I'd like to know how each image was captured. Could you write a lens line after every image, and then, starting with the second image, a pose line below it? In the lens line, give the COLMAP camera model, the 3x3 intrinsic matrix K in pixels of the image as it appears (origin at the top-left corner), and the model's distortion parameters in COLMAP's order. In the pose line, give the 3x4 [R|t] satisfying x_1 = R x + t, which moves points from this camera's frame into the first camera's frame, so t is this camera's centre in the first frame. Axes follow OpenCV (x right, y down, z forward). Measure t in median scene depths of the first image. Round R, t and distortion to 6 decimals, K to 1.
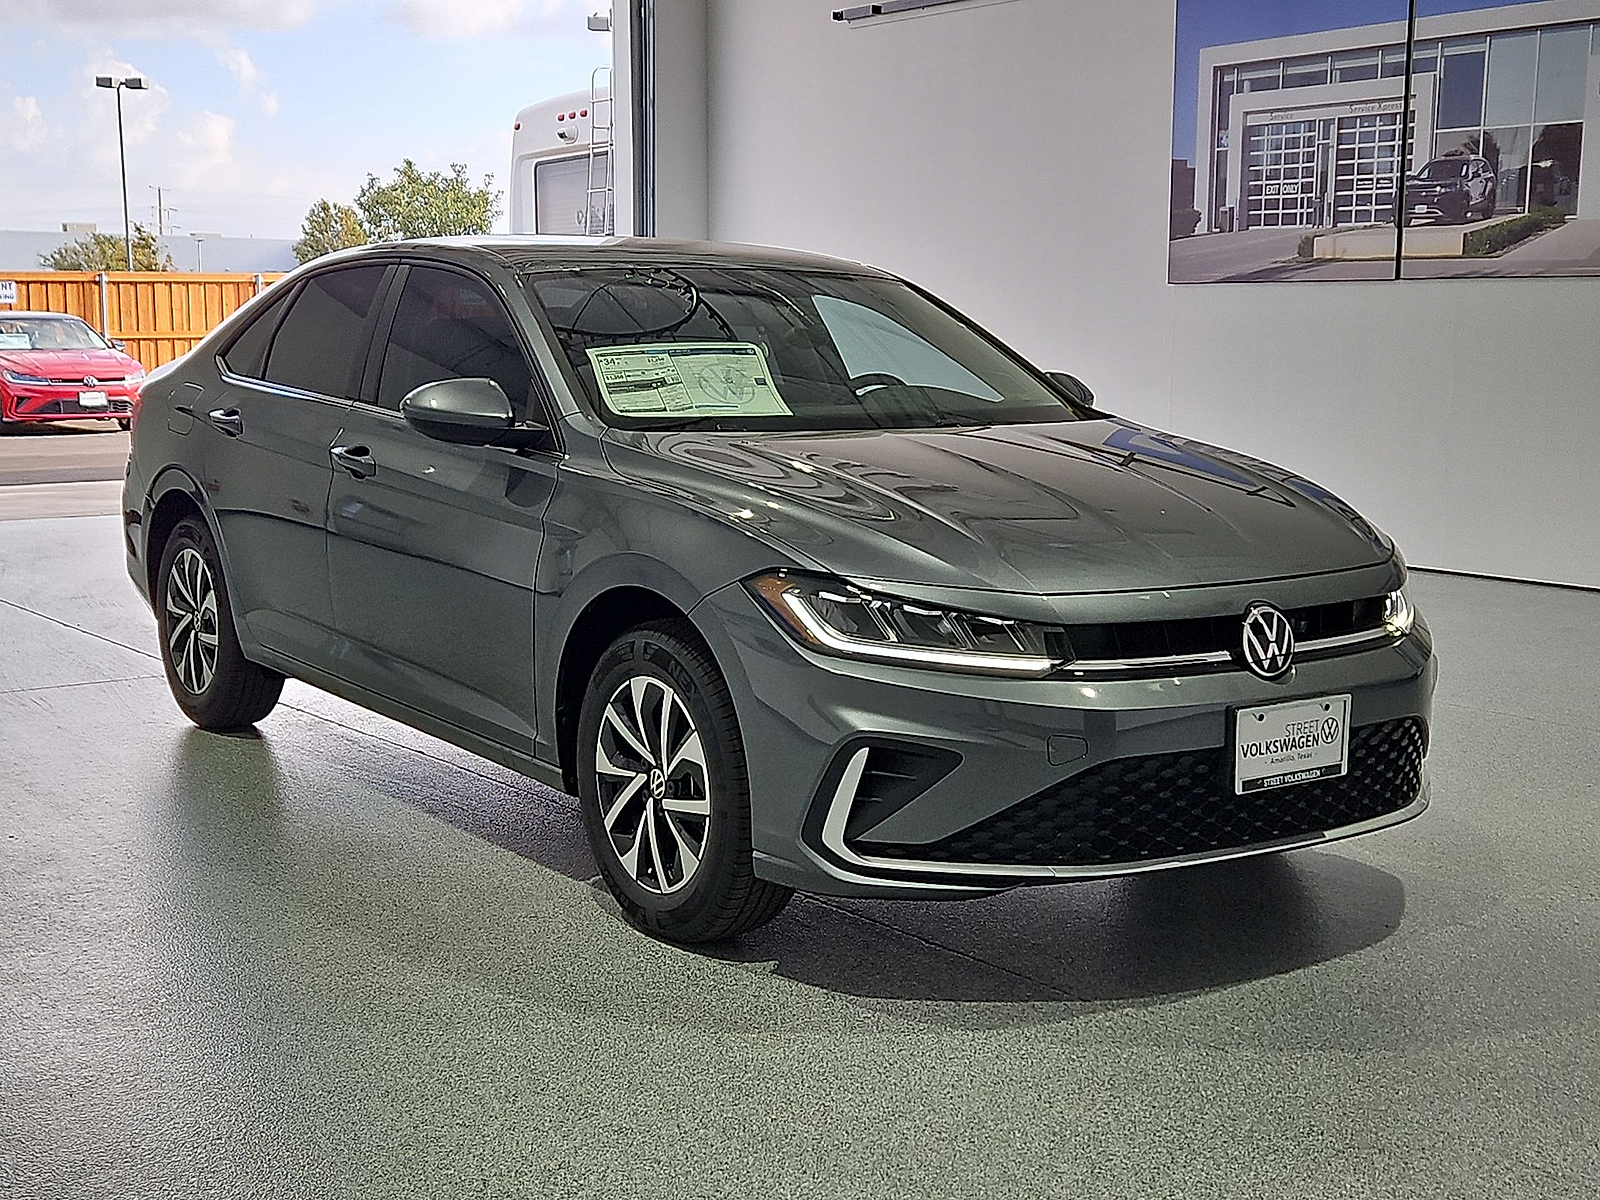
lens RADIAL K [[2114.7, 0, 830.2], [0, 2114.7, 602.4], [0, 0, 1]] dist [0.065903, -0.005009]
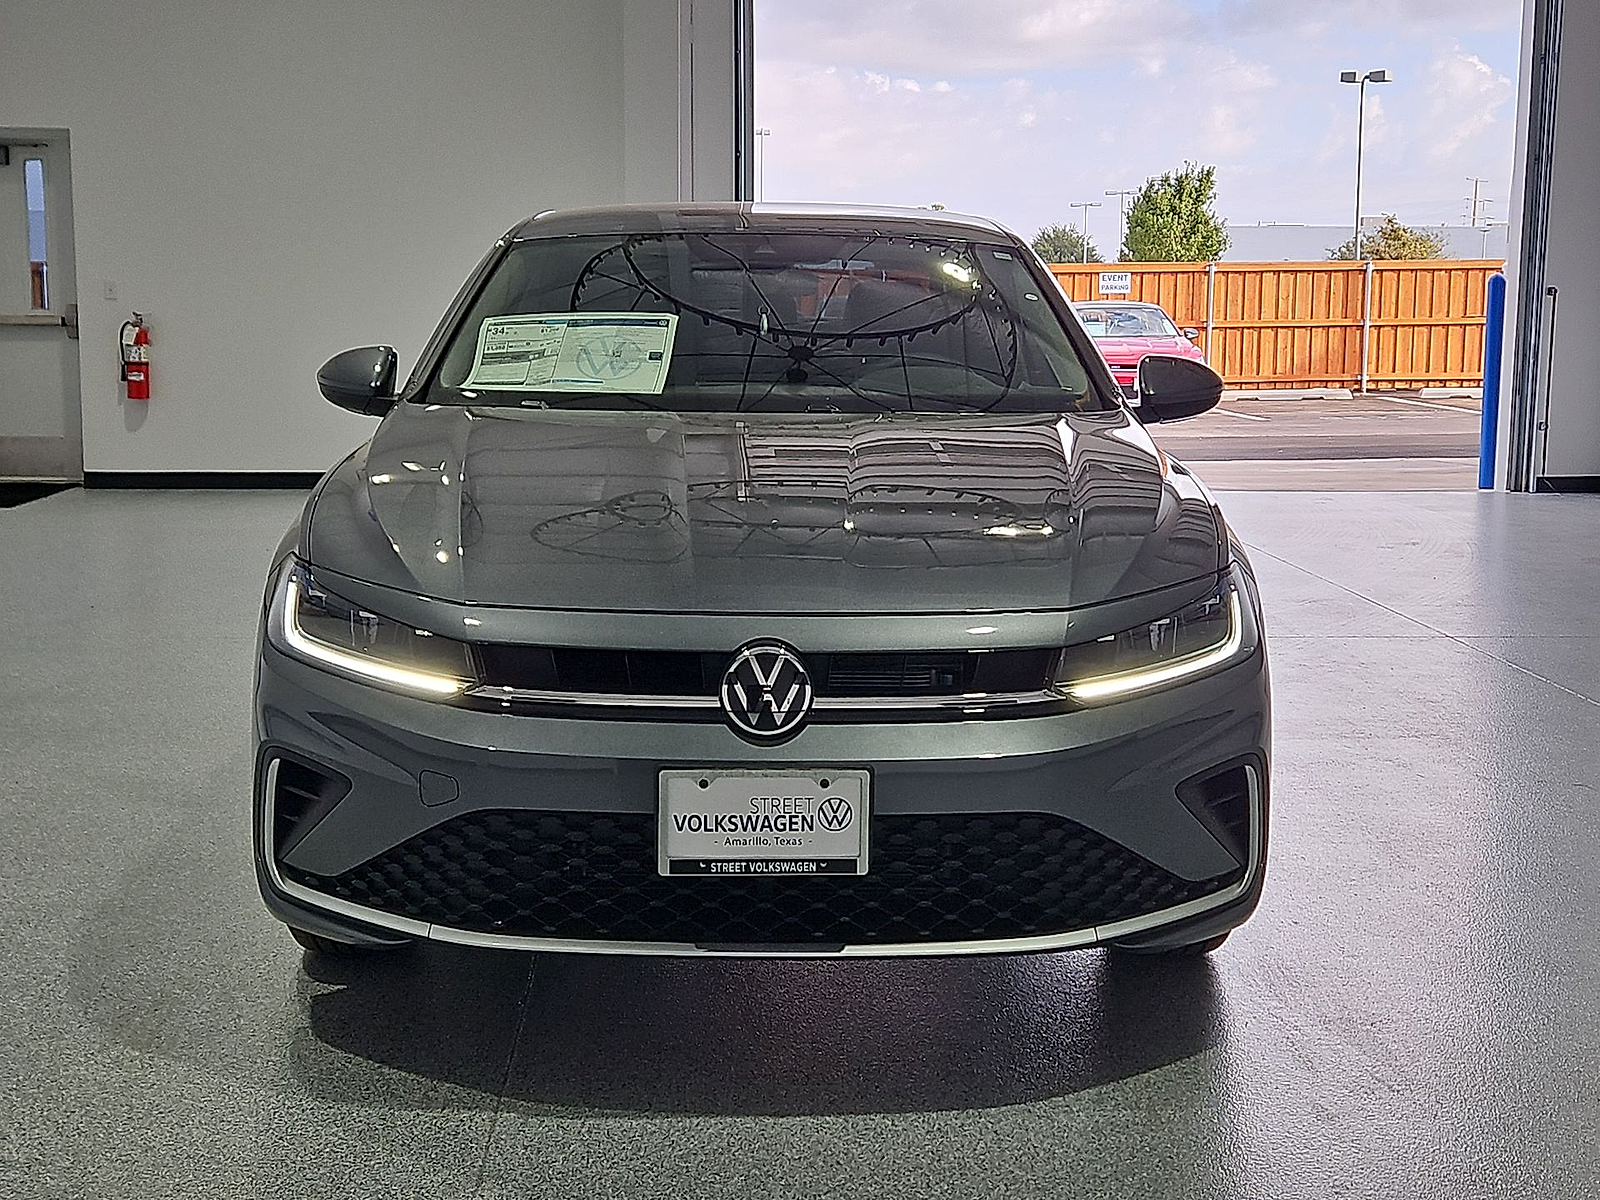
lens RADIAL K [[2114.7, 0, 830.2], [0, 2114.7, 602.4], [0, 0, 1]] dist [0.065903, -0.005009]
pose [[0.826806, 0.082510, -0.556403, 0.651467], [-0.080408, 0.996361, 0.028269, -0.037834], [0.556711, 0.021366, 0.830432, 0.355883]]
